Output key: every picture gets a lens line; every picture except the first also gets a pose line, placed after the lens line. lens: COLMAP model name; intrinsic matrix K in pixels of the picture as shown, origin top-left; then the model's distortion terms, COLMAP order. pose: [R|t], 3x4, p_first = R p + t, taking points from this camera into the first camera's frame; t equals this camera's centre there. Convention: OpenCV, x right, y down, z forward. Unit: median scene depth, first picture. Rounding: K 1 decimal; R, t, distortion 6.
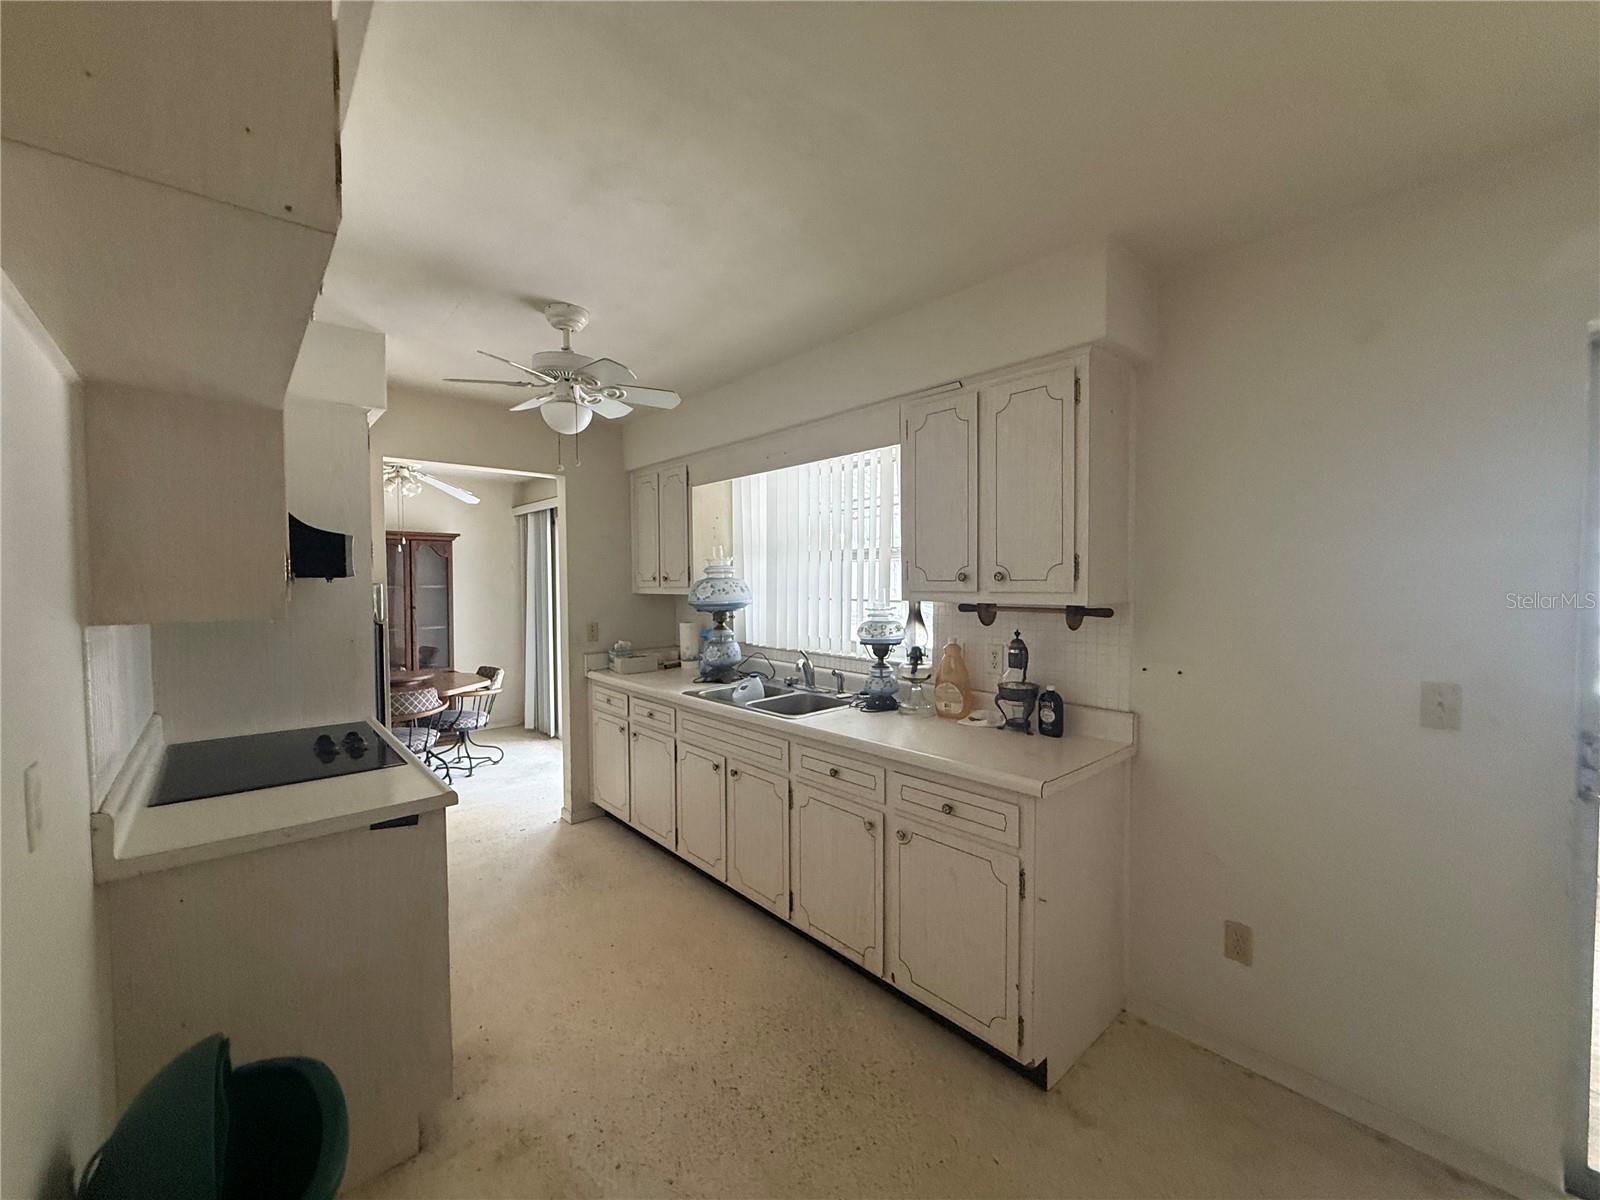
lens RADIAL K [[635.9, 0, 797.5], [0, 635.9, 602.4], [0, 0, 1]] dist [0.001695, -0.000338]
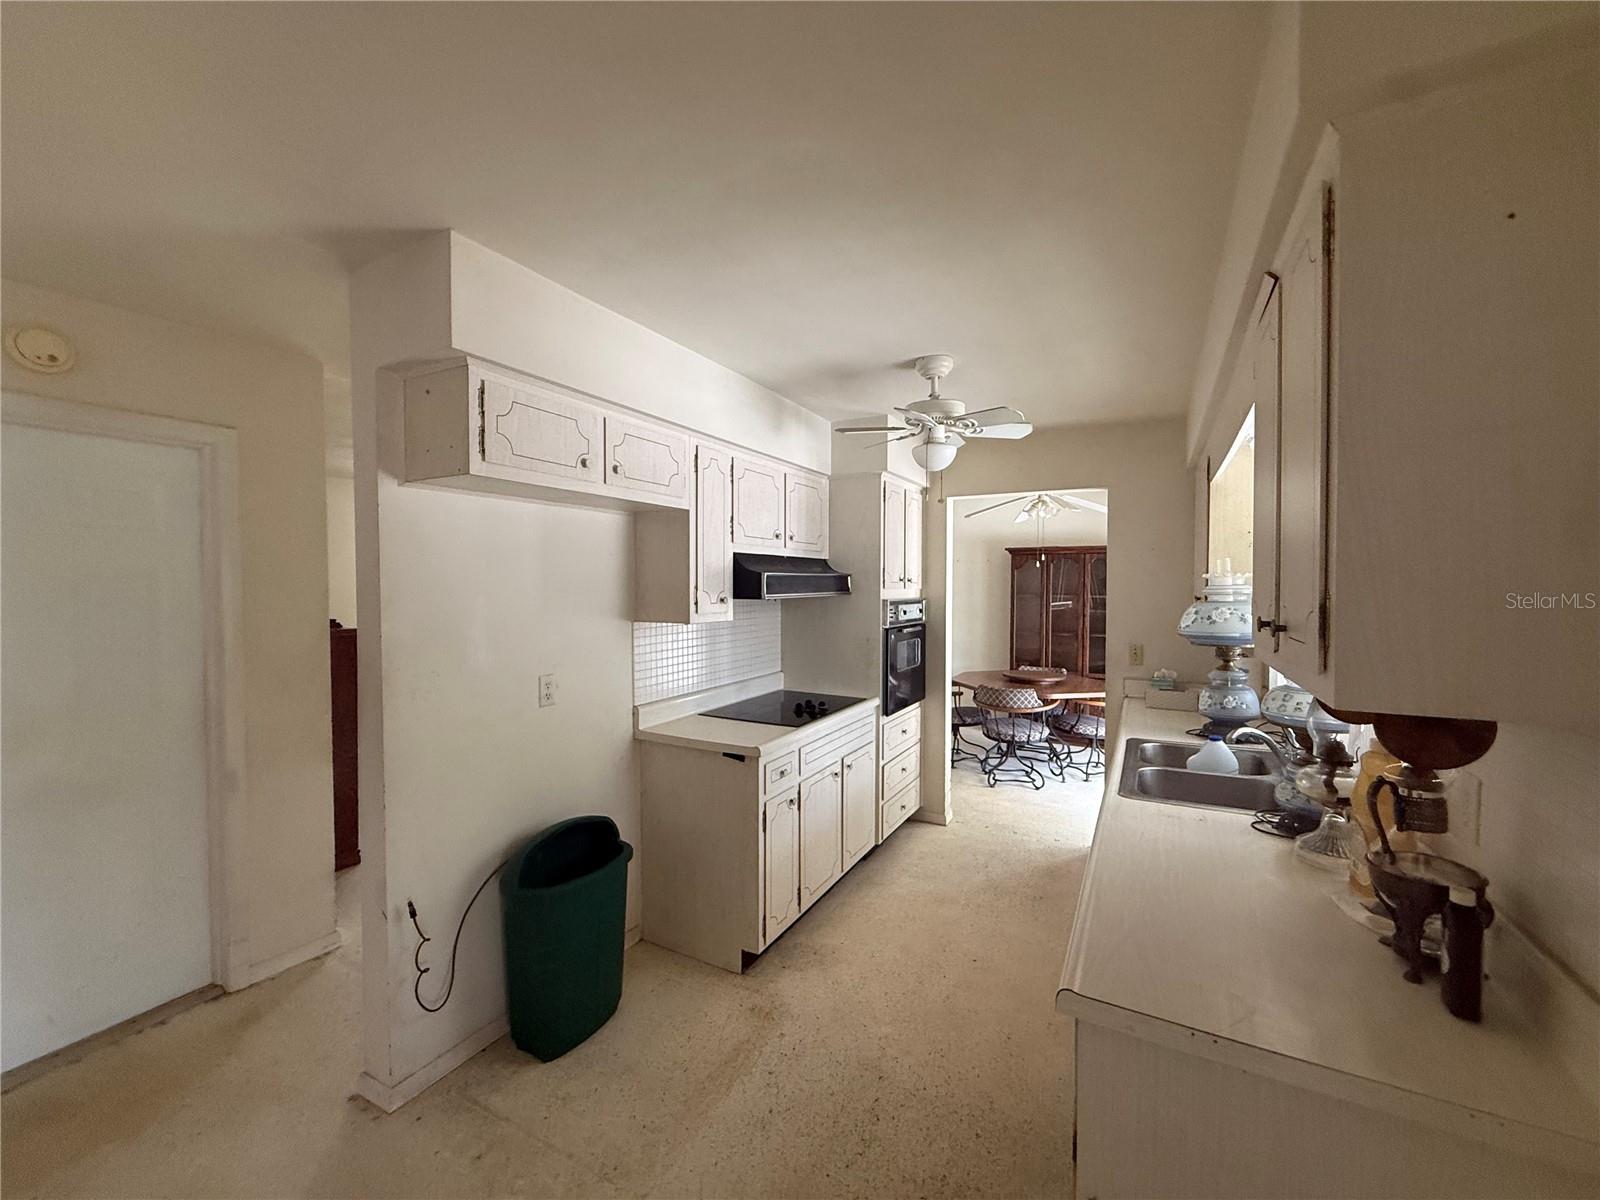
lens RADIAL K [[635.9, 0, 799.7], [0, 635.9, 604.6], [0, 0, 1]] dist [0.001695, -0.000338]
pose [[0.337068, 0.038349, -0.940699, 0.606022], [-0.036334, 0.998956, 0.027704, -0.054548], [0.940779, 0.024841, 0.338109, 0.410887]]
